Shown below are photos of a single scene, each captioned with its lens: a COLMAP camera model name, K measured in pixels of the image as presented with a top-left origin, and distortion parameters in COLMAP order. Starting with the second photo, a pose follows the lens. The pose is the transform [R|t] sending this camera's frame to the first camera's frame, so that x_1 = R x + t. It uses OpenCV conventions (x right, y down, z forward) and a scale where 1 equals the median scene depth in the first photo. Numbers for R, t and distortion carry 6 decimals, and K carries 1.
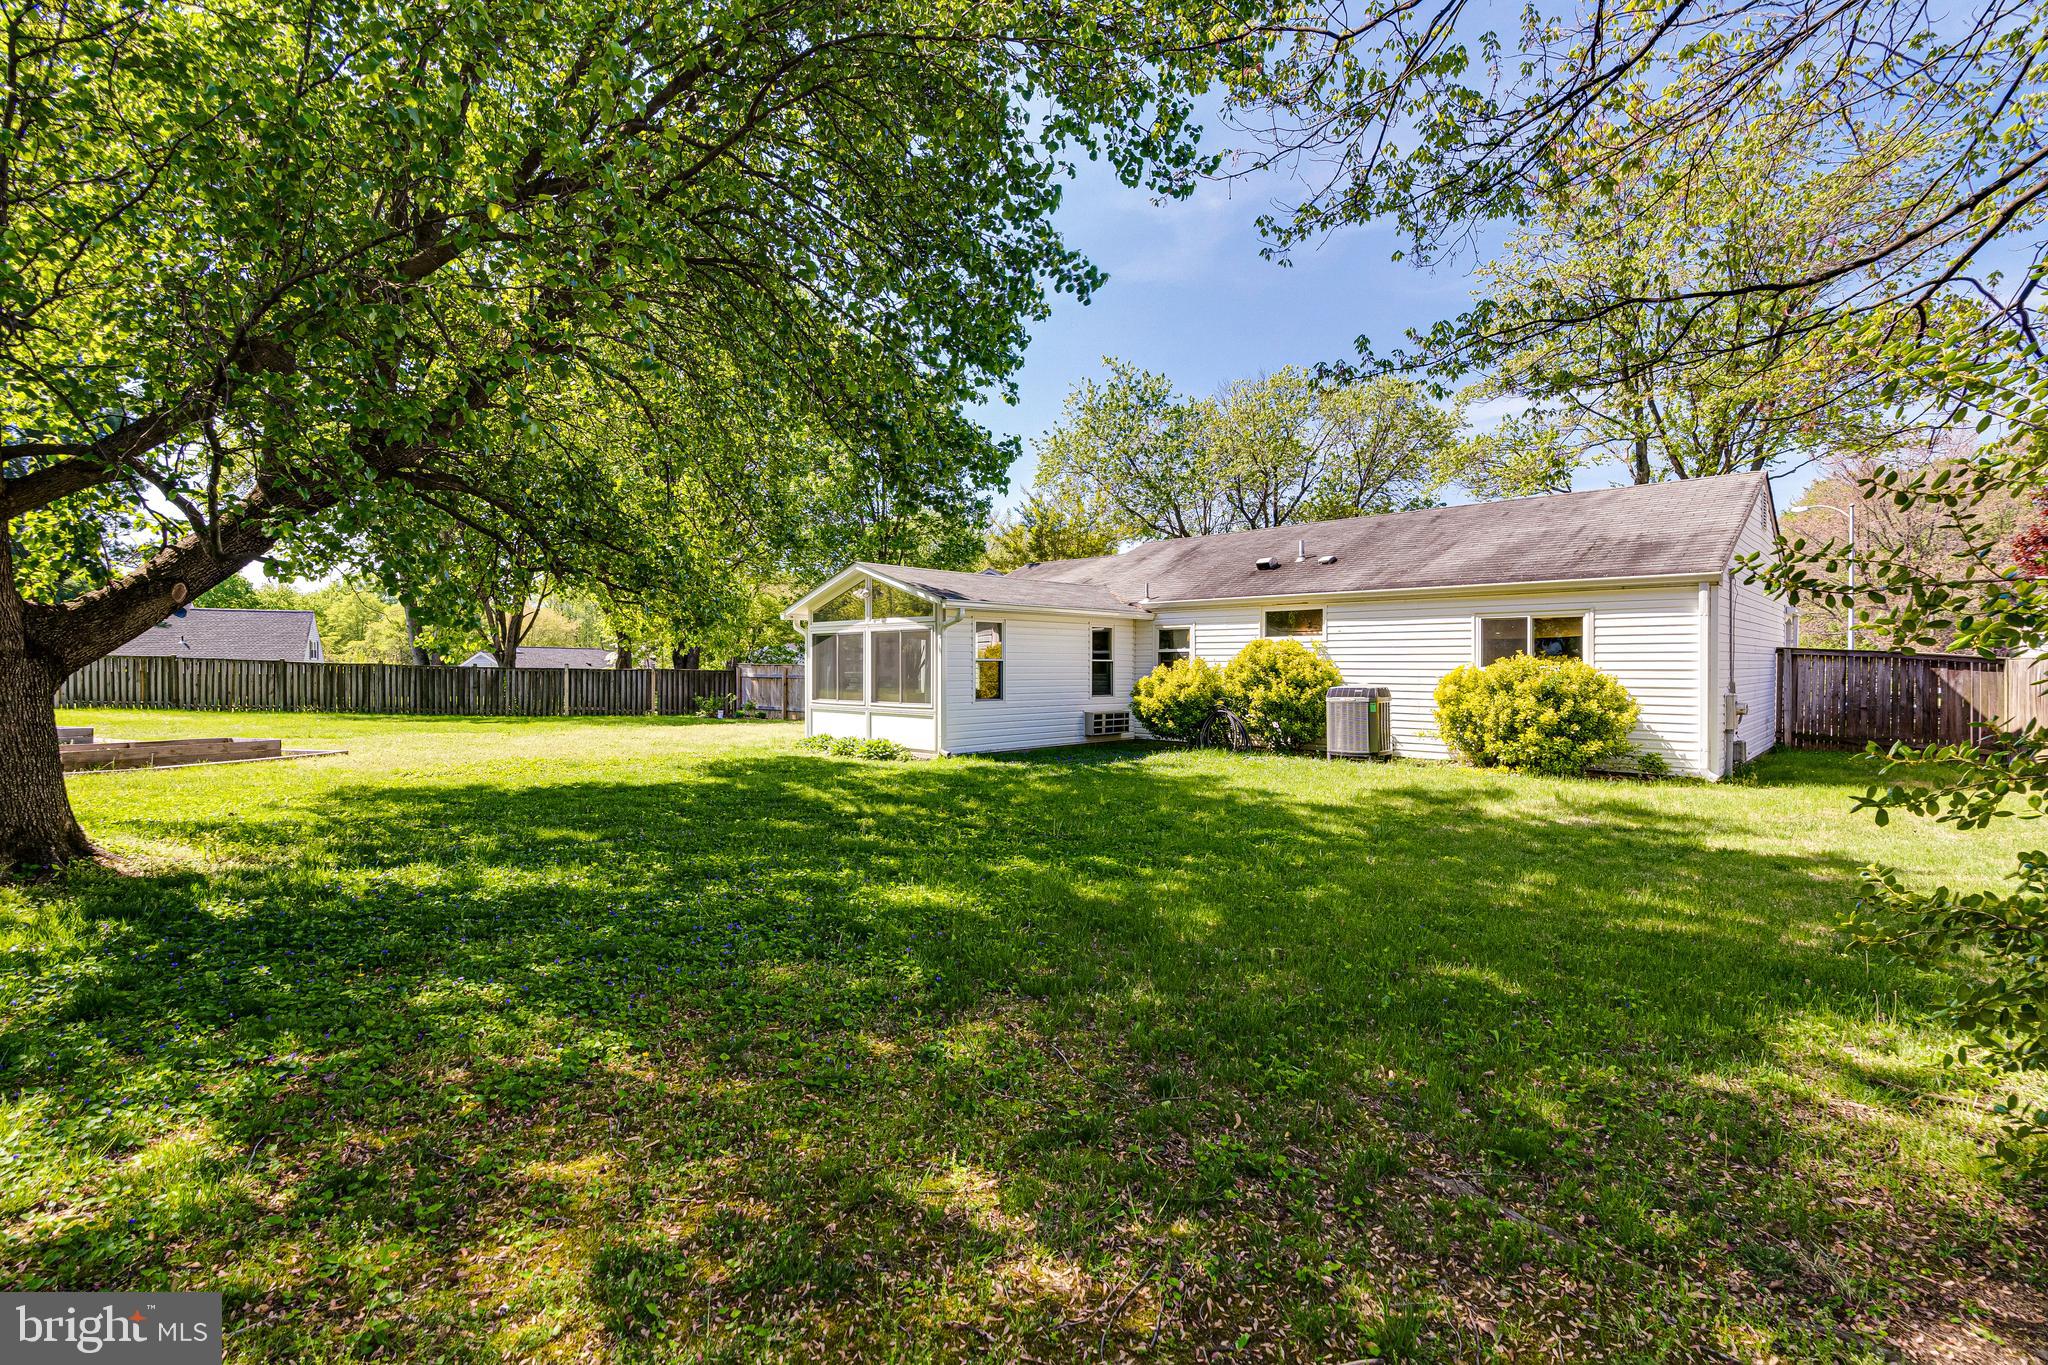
lens RADIAL K [[927.1, 0, 1021.0], [0, 927.1, 675.7], [0, 0, 1]] dist [0.000907, 0.000074]
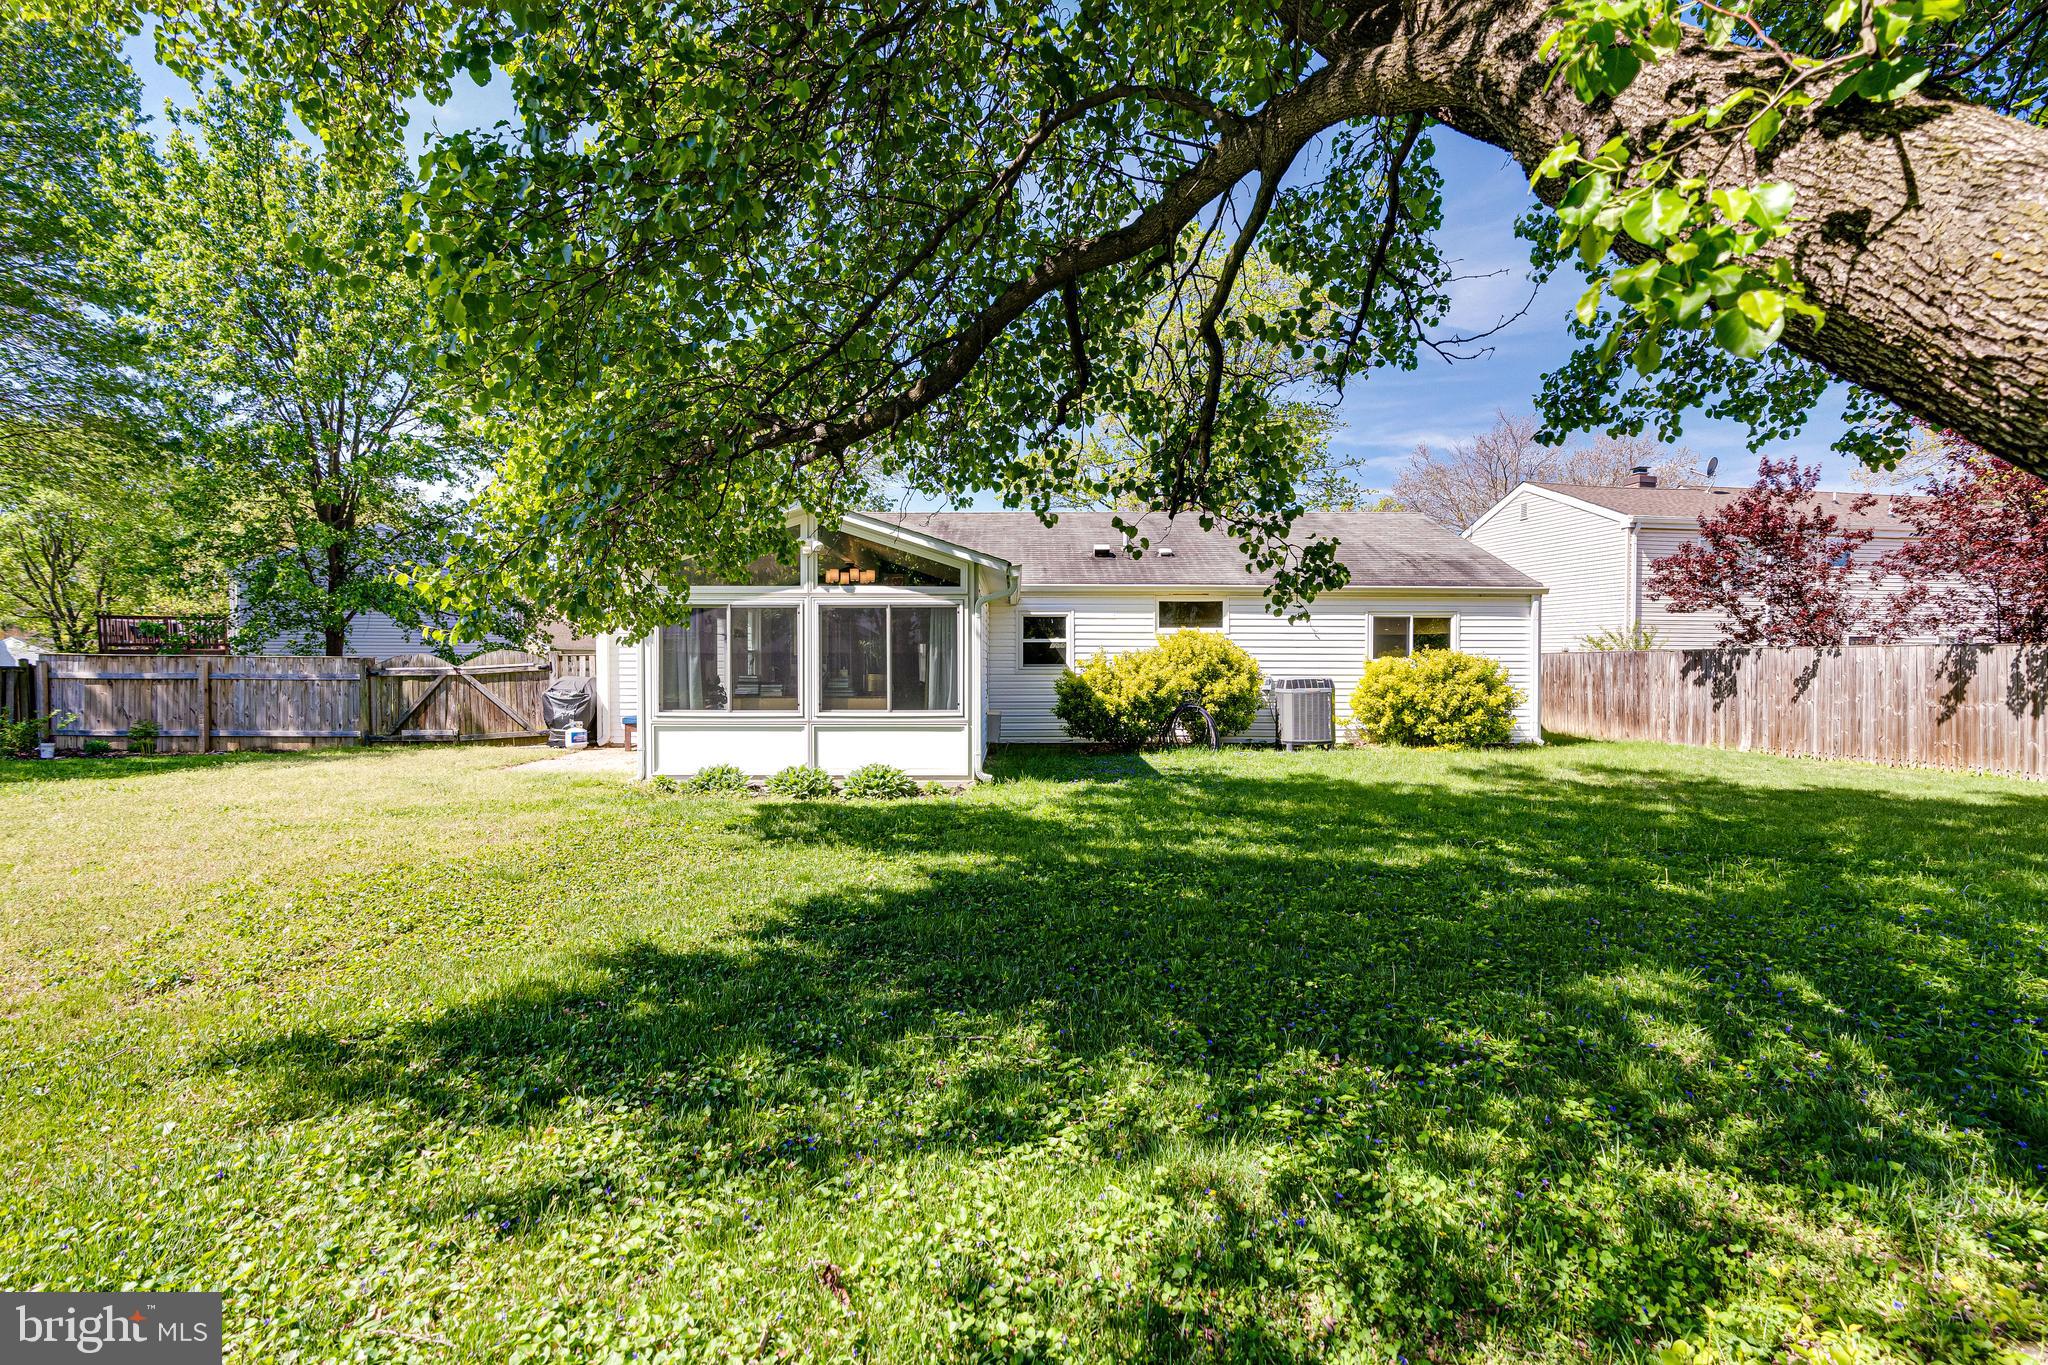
lens RADIAL K [[927.1, 0, 1025.1], [0, 927.1, 675.5], [0, 0, 1]] dist [0.000907, 0.000074]
pose [[0.712350, -0.011474, 0.701730, -0.556087], [0.007638, 0.999934, 0.008597, -0.002016], [-0.701783, -0.000764, 0.712391, 0.450877]]
